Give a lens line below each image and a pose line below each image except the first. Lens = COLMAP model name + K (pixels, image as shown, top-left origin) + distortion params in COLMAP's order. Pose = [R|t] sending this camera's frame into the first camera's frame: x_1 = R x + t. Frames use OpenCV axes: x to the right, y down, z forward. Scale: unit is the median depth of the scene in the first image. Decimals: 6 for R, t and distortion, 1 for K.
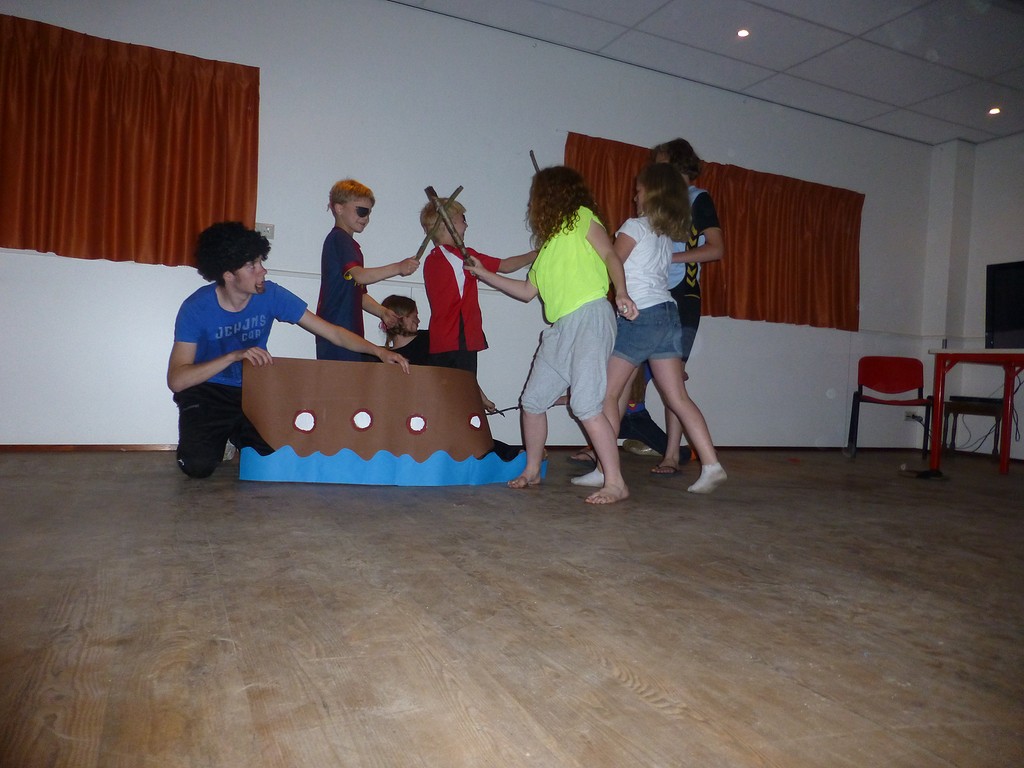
lens RADIAL K [[732.9, 0, 520.4], [0, 732.9, 378.5], [0, 0, 1]] dist [-0.006077, -0.009325]
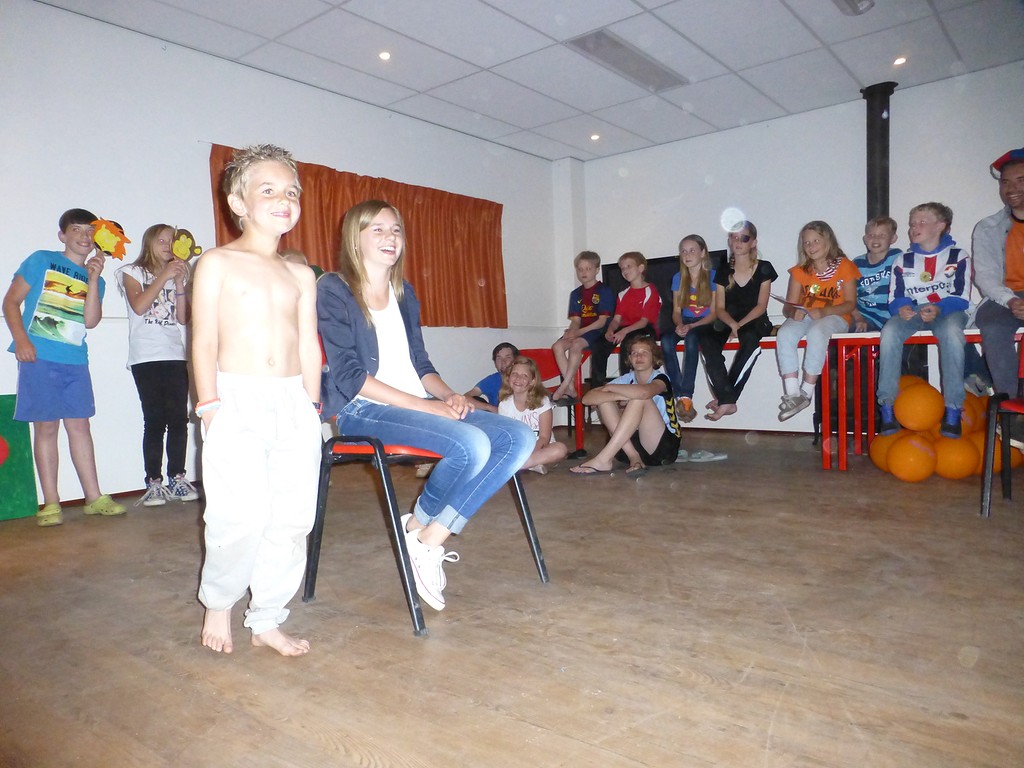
lens RADIAL K [[732.0, 0, 513.9], [0, 732.0, 383.1], [0, 0, 1]] dist [-0.011048, -0.028280]
pose [[0.899699, -0.096031, 0.425816, -0.046084], [0.088427, 0.995371, 0.037641, -0.119323], [-0.427460, 0.003788, 0.904026, -0.019596]]
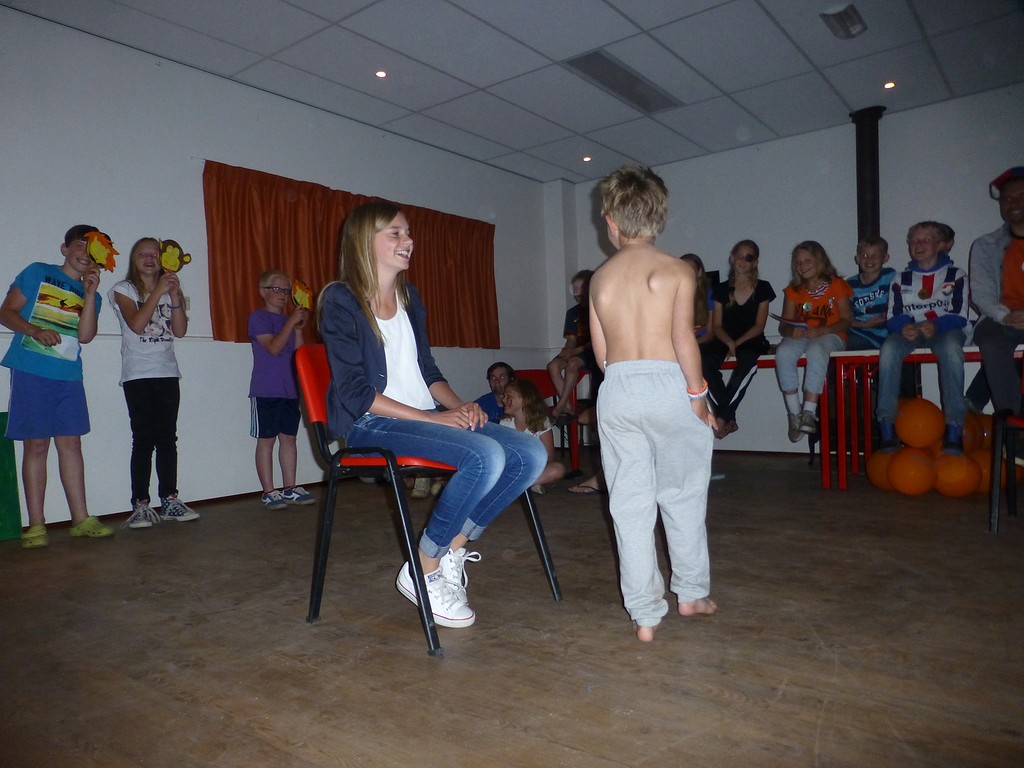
lens RADIAL K [[732.0, 0, 513.9], [0, 732.0, 383.1], [0, 0, 1]] dist [-0.011048, -0.028280]
pose [[0.890445, -0.081284, 0.447774, -0.083791], [0.087878, 0.996113, 0.006069, -0.096235], [-0.446526, 0.033946, 0.894126, 0.039612]]
